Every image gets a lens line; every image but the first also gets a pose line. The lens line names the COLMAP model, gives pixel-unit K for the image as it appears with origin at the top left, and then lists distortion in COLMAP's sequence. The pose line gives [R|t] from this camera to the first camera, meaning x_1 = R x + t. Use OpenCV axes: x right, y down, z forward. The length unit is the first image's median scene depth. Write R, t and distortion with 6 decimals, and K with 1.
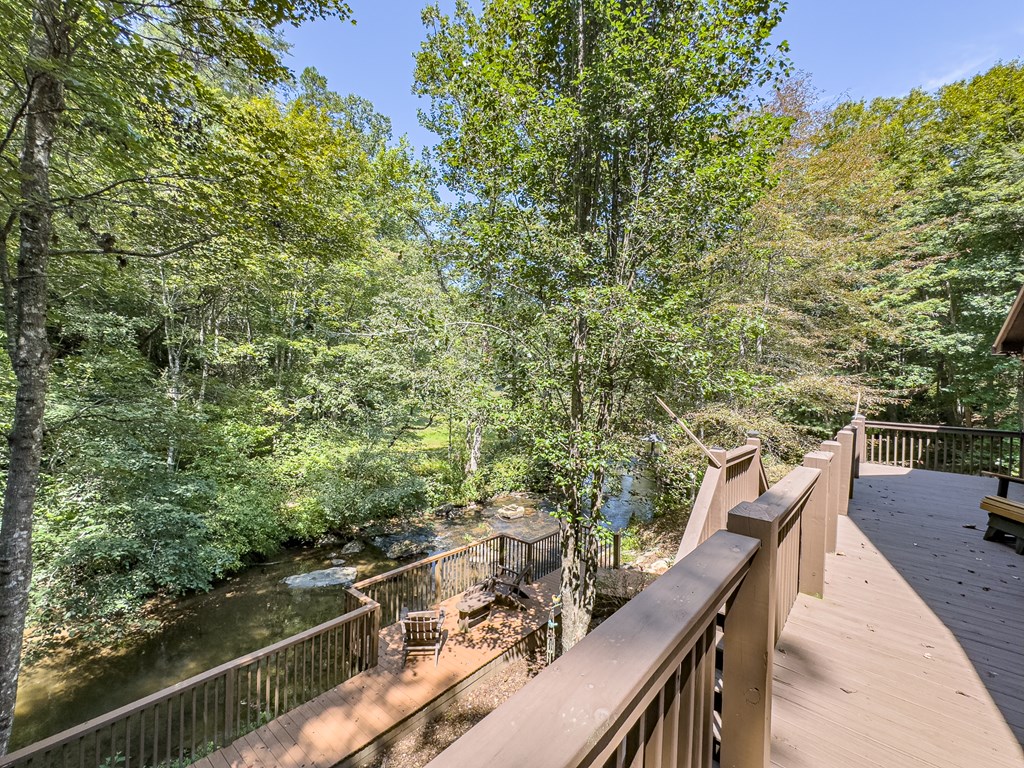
lens RADIAL K [[429.9, 0, 512.0], [0, 429.9, 384.0], [0, 0, 1]] dist [-0.002080, -0.000207]
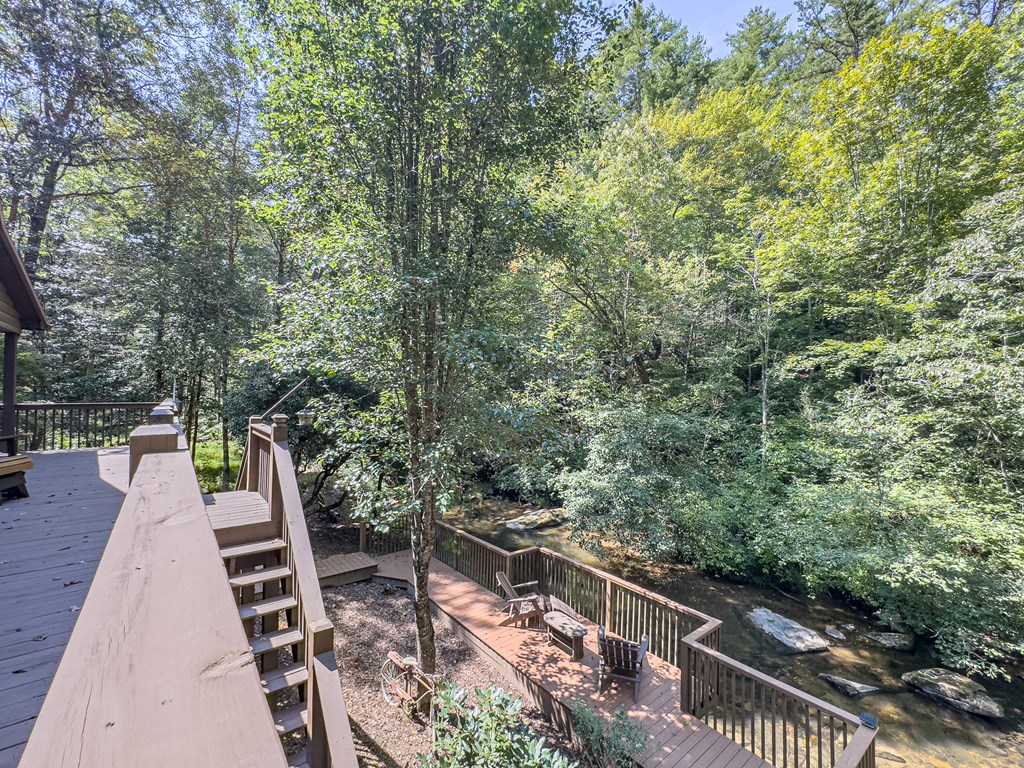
lens RADIAL K [[429.9, 0, 512.0], [0, 429.9, 384.0], [0, 0, 1]] dist [-0.002080, -0.000207]
pose [[-0.177027, -0.059455, -0.982409, 0.128336], [-0.018683, 0.998197, -0.057044, 0.008168], [0.984029, 0.008256, -0.177819, 0.157060]]
